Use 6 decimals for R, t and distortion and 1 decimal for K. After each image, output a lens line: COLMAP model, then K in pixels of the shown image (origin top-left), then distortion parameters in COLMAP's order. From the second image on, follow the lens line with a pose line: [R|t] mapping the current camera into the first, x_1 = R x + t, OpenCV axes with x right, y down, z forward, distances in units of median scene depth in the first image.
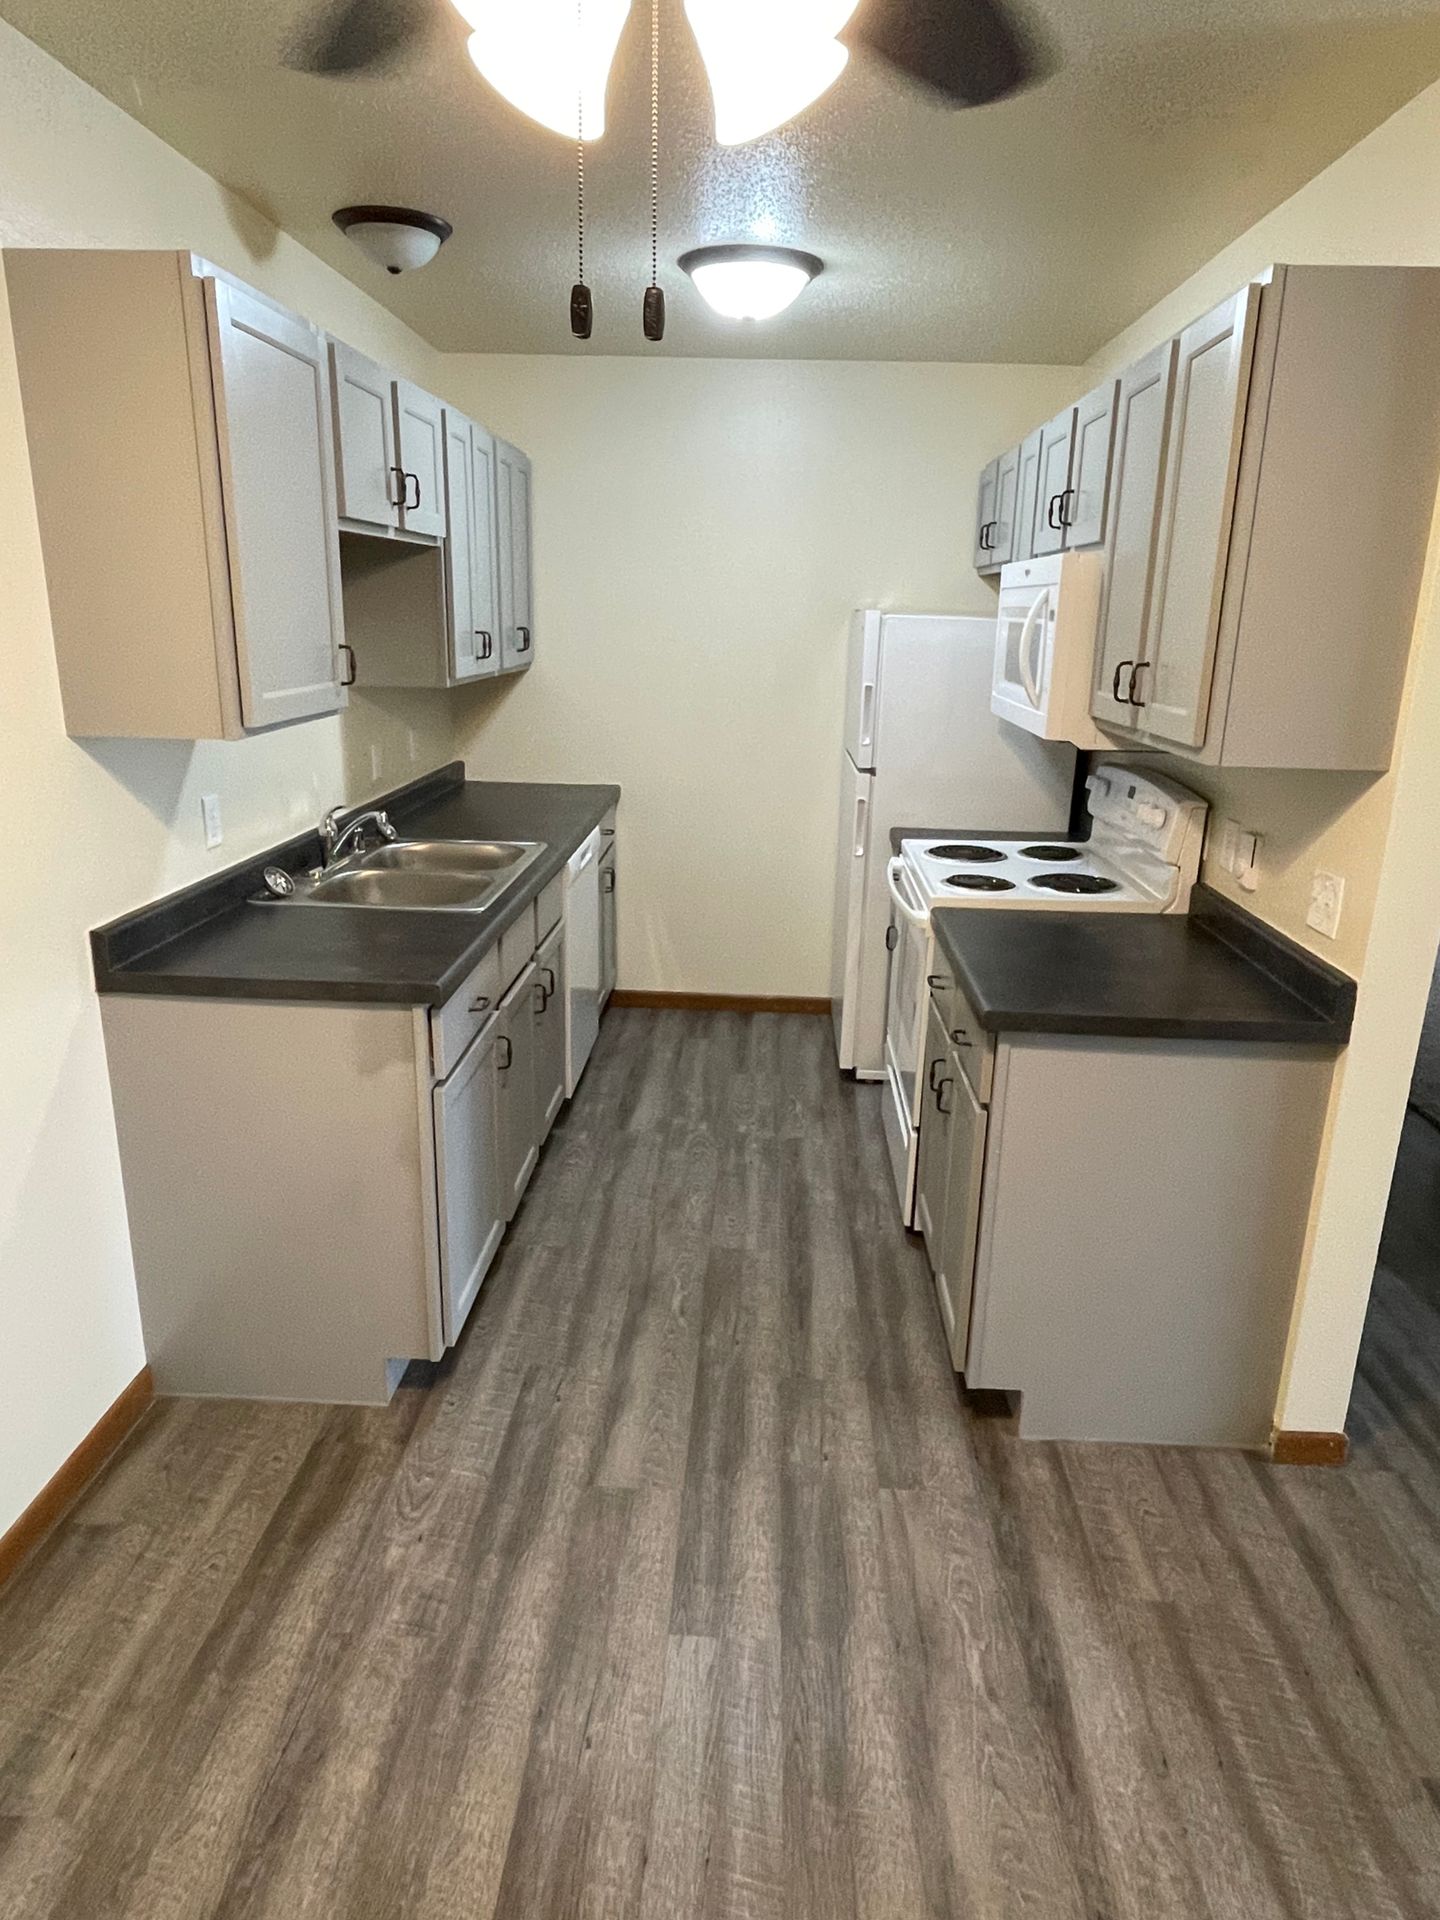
lens RADIAL K [[1188.1, 0, 720.0], [0, 1188.1, 960.0], [0, 0, 1]] dist [-0.004030, -0.002298]
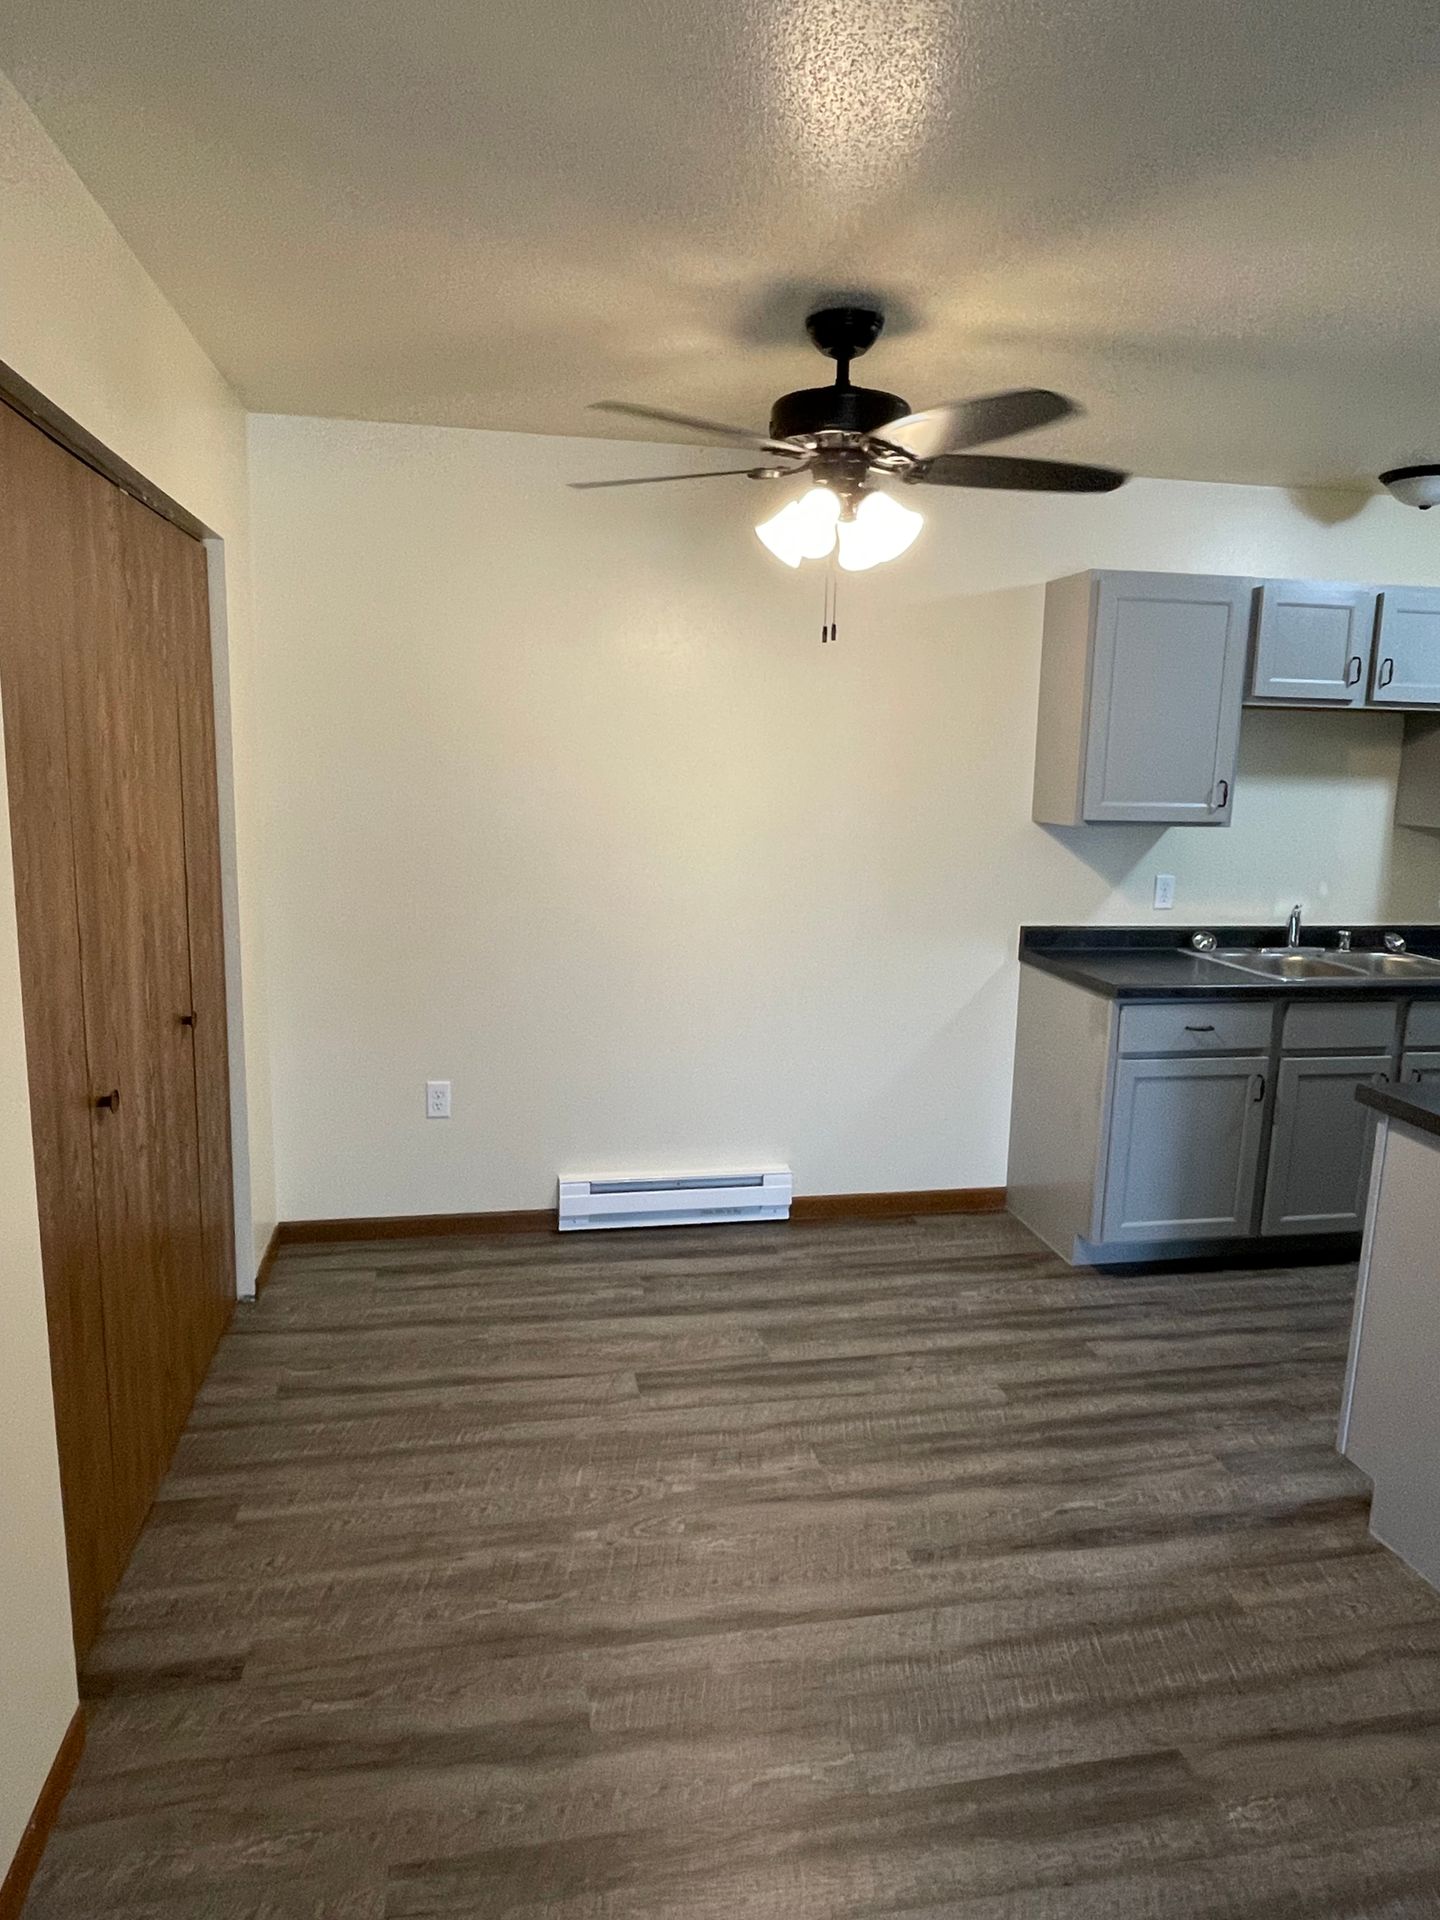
lens RADIAL K [[1188.1, 0, 720.0], [0, 1188.1, 960.0], [0, 0, 1]] dist [-0.004030, -0.002298]
pose [[0.231963, 0.148237, -0.961363, 1.157211], [-0.290980, 0.953639, 0.076837, 0.021276], [0.928183, 0.261914, 0.264343, 0.093772]]
